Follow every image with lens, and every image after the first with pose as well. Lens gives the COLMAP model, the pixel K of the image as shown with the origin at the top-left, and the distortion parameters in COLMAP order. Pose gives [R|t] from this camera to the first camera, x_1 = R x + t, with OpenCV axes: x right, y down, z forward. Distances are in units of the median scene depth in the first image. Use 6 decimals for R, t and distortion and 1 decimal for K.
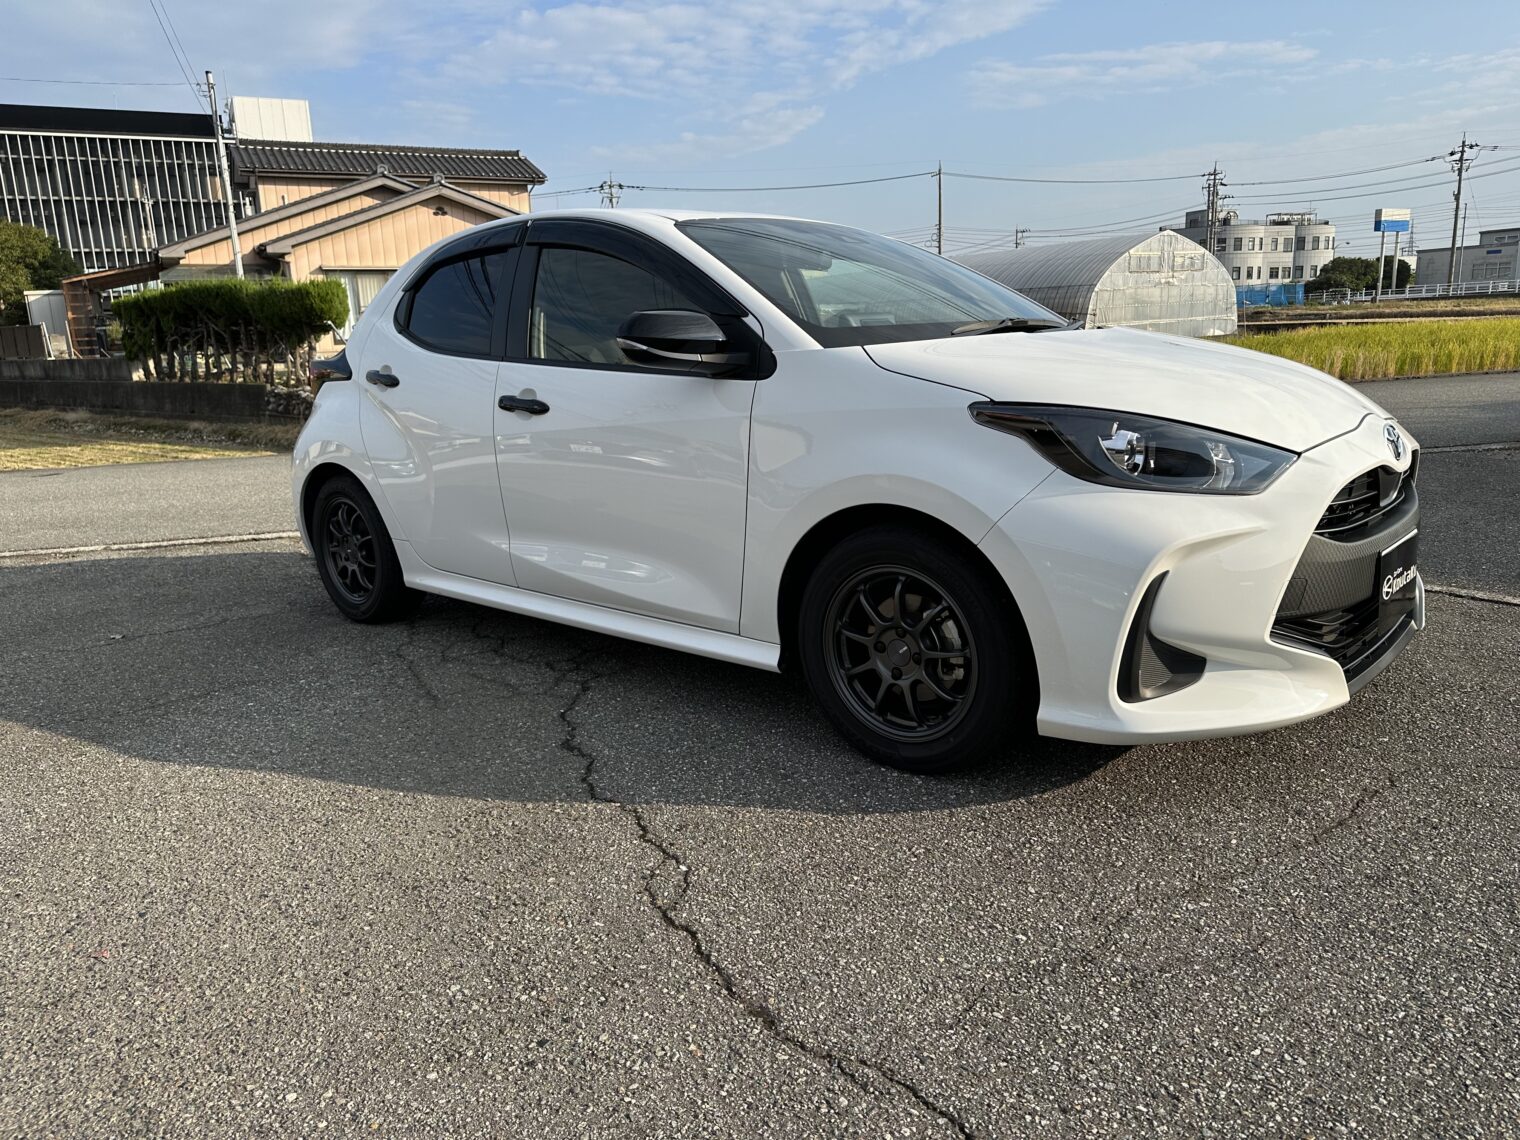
lens RADIAL K [[1056.2, 0, 760.0], [0, 1056.2, 570.0], [0, 0, 1]] dist [0.021001, 0.000141]
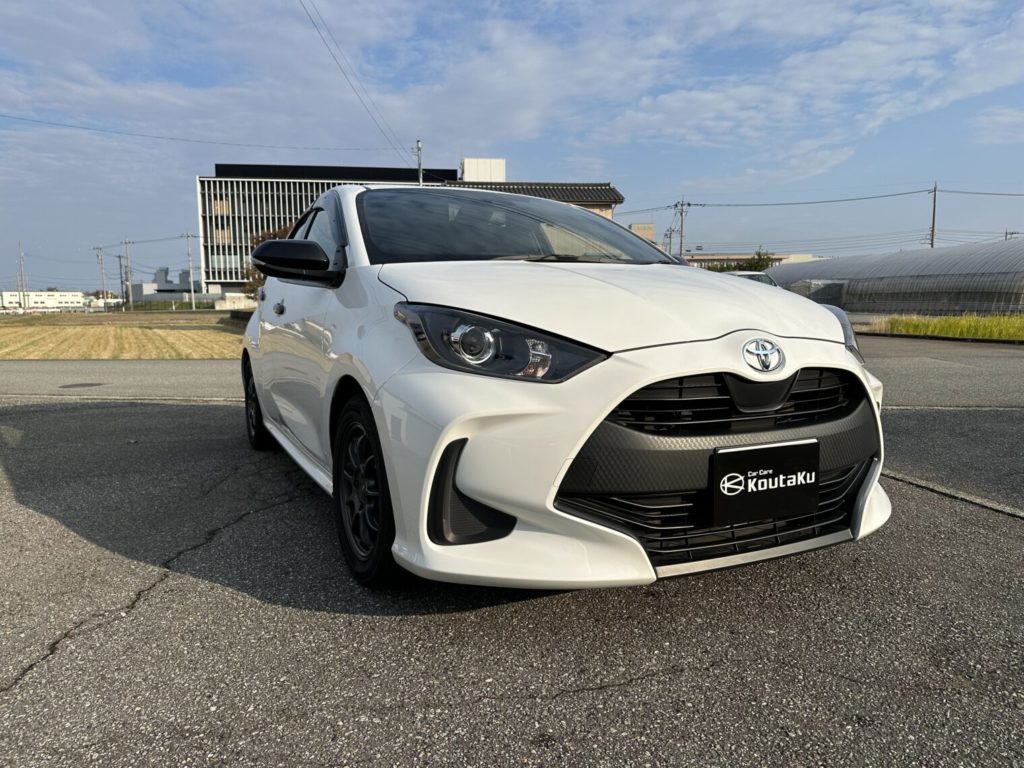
lens RADIAL K [[704.7, 0, 662.4], [0, 704.7, 420.6], [0, 0, 1]] dist [0.020017, -0.026408]
pose [[0.933824, 0.079849, -0.348708, 0.193189], [-0.104664, 0.993101, -0.052879, -0.000605], [0.342080, 0.085877, 0.935738, 0.071580]]
